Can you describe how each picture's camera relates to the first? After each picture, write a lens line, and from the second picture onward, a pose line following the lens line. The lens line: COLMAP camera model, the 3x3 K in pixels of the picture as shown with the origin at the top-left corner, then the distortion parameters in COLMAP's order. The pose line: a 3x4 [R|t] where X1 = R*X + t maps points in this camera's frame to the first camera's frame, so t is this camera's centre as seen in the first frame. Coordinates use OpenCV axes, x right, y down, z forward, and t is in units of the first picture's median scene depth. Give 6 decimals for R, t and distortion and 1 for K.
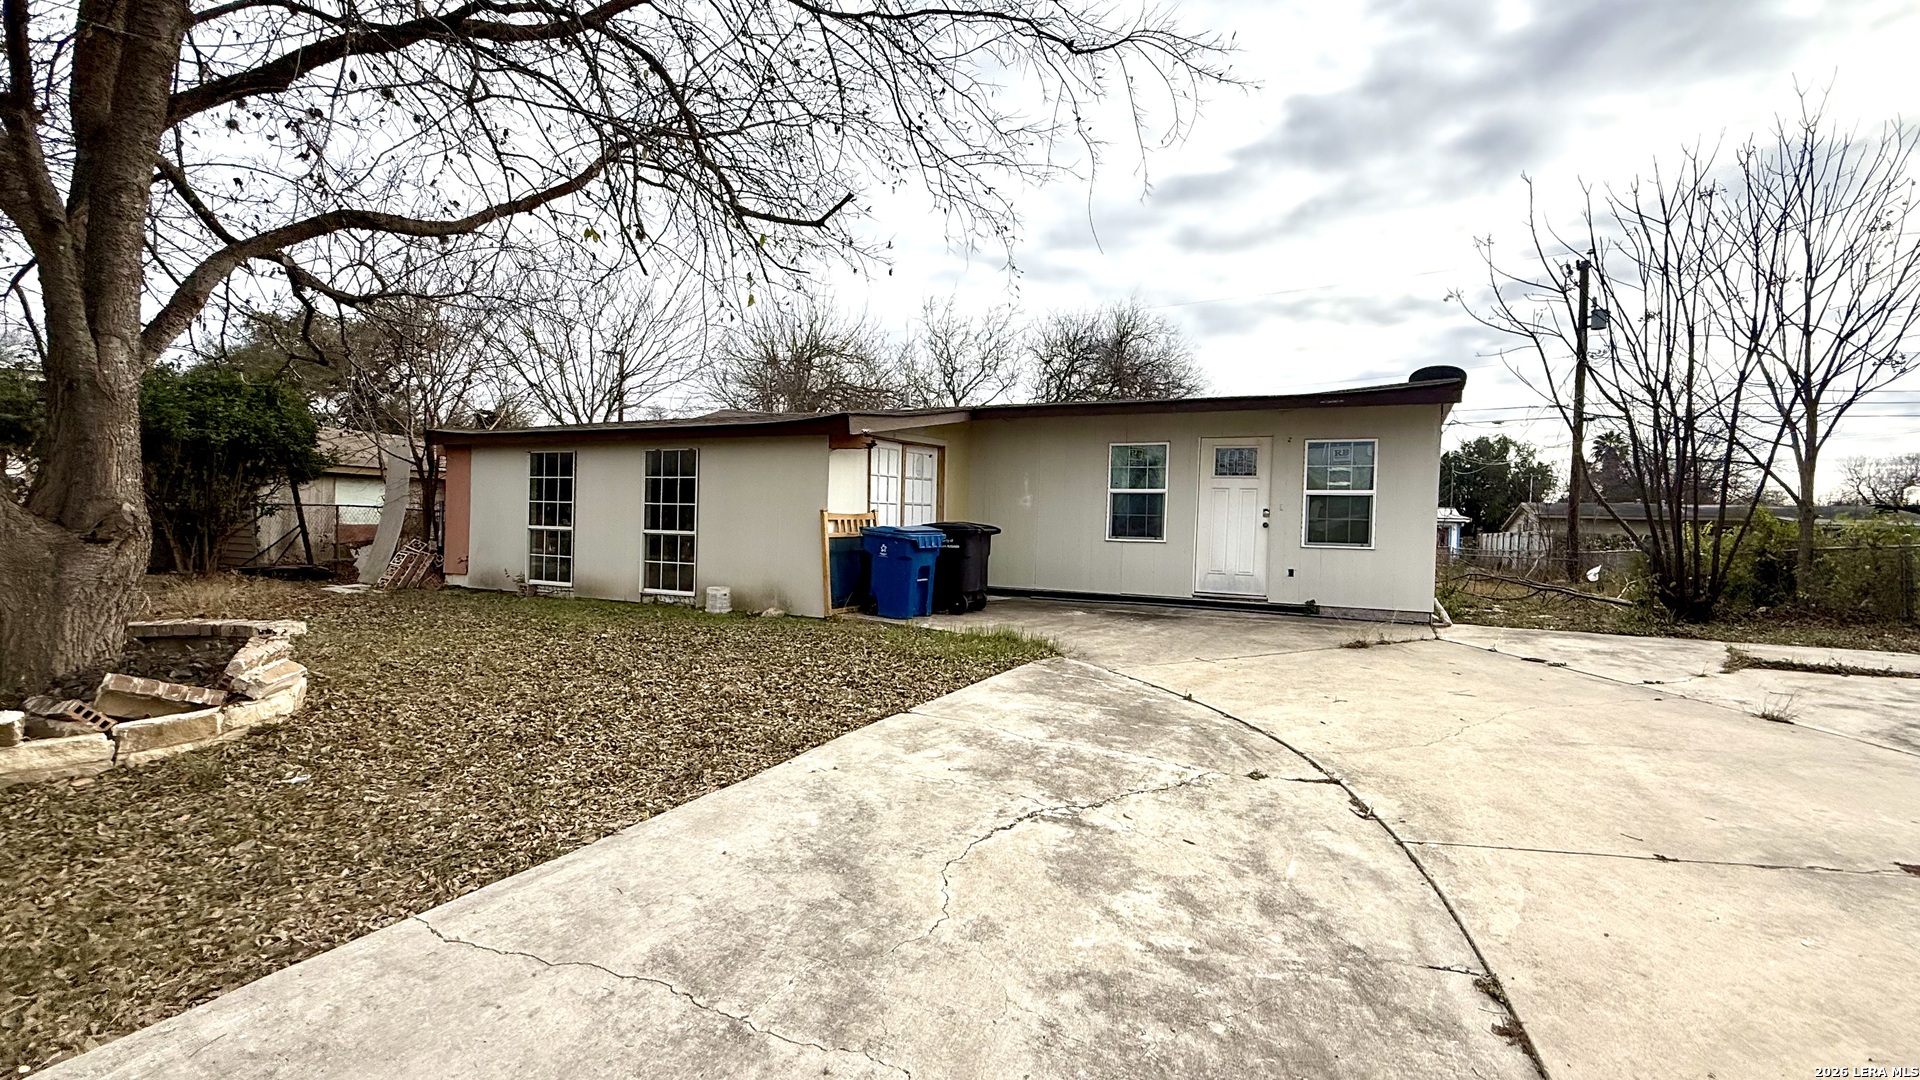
lens RADIAL K [[812.8, 0, 960.0], [0, 812.8, 540.0], [0, 0, 1]] dist [0.003342, 0.000487]
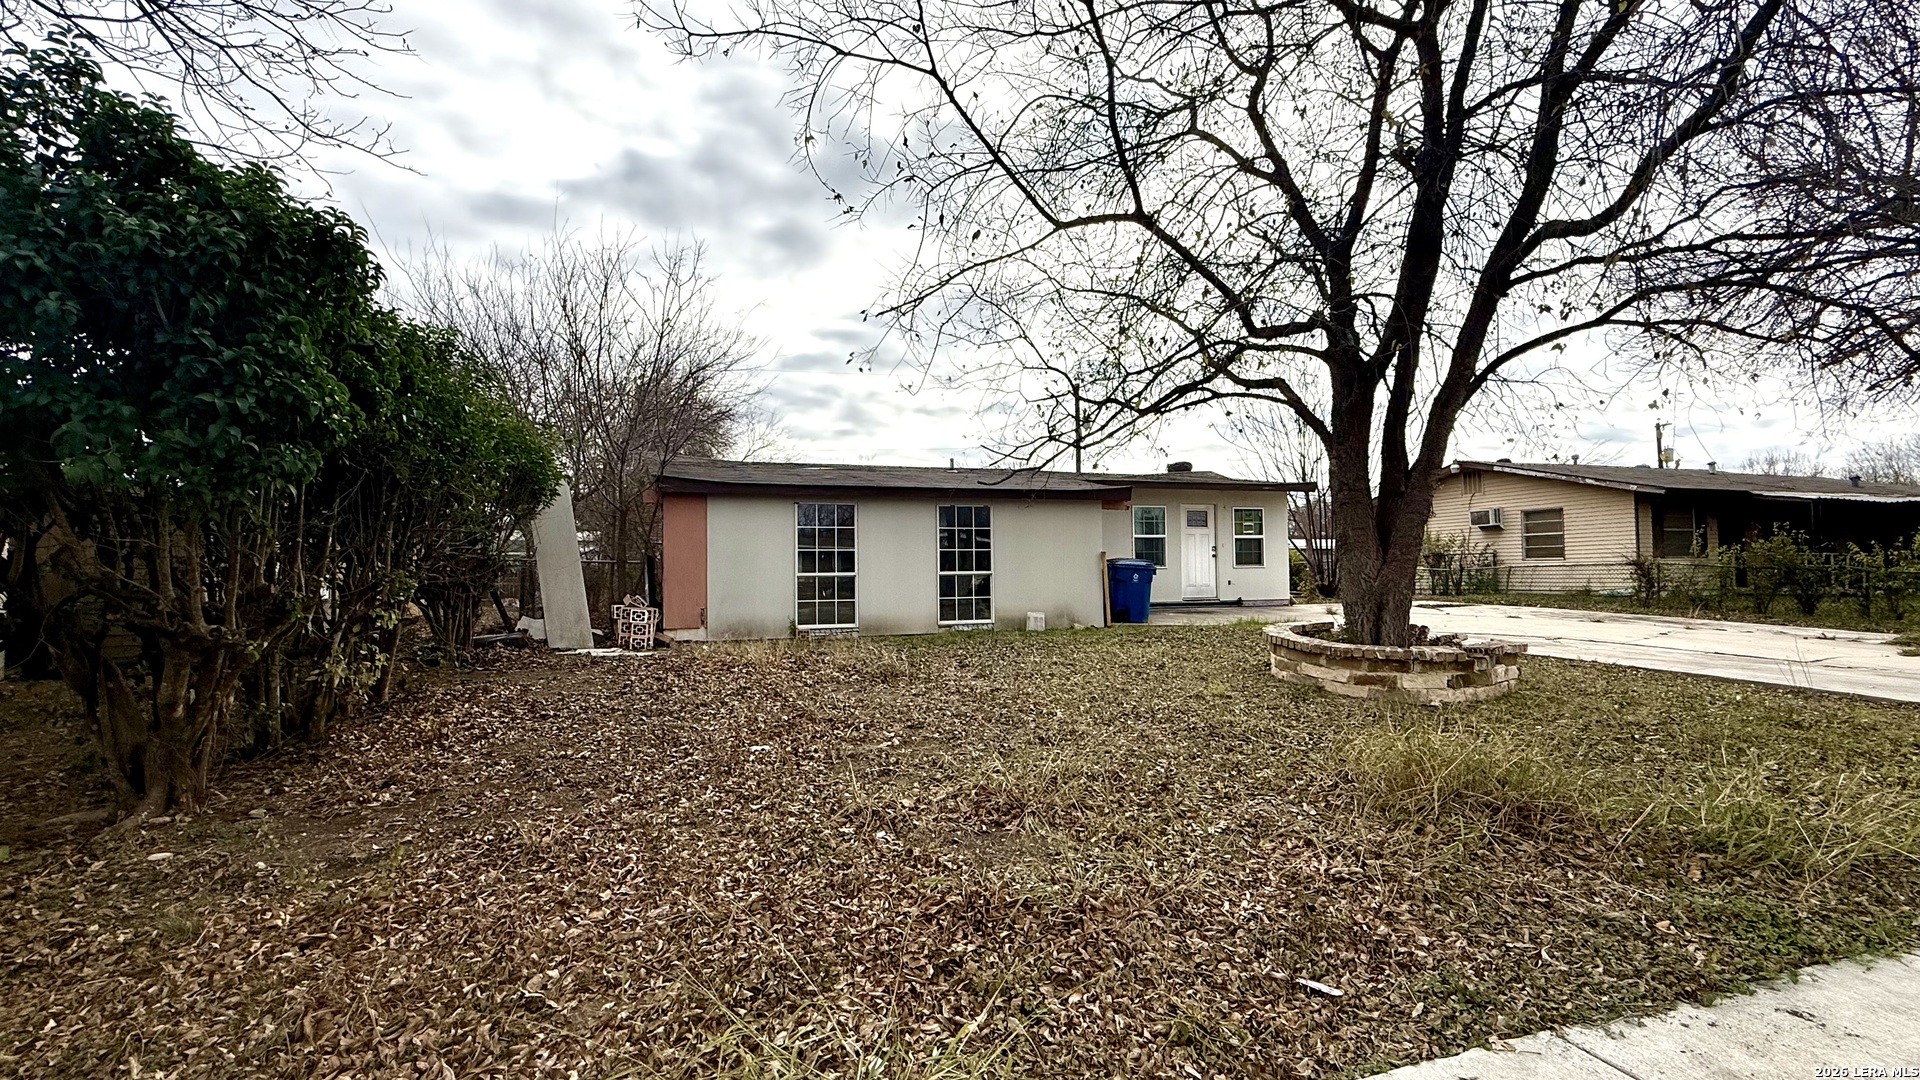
lens RADIAL K [[812.8, 0, 960.0], [0, 812.8, 540.0], [0, 0, 1]] dist [0.003342, 0.000487]
pose [[0.734359, -0.010011, 0.678687, -1.178810], [0.040983, 0.998721, -0.029613, -0.022657], [-0.677523, 0.049561, 0.733830, 0.105397]]
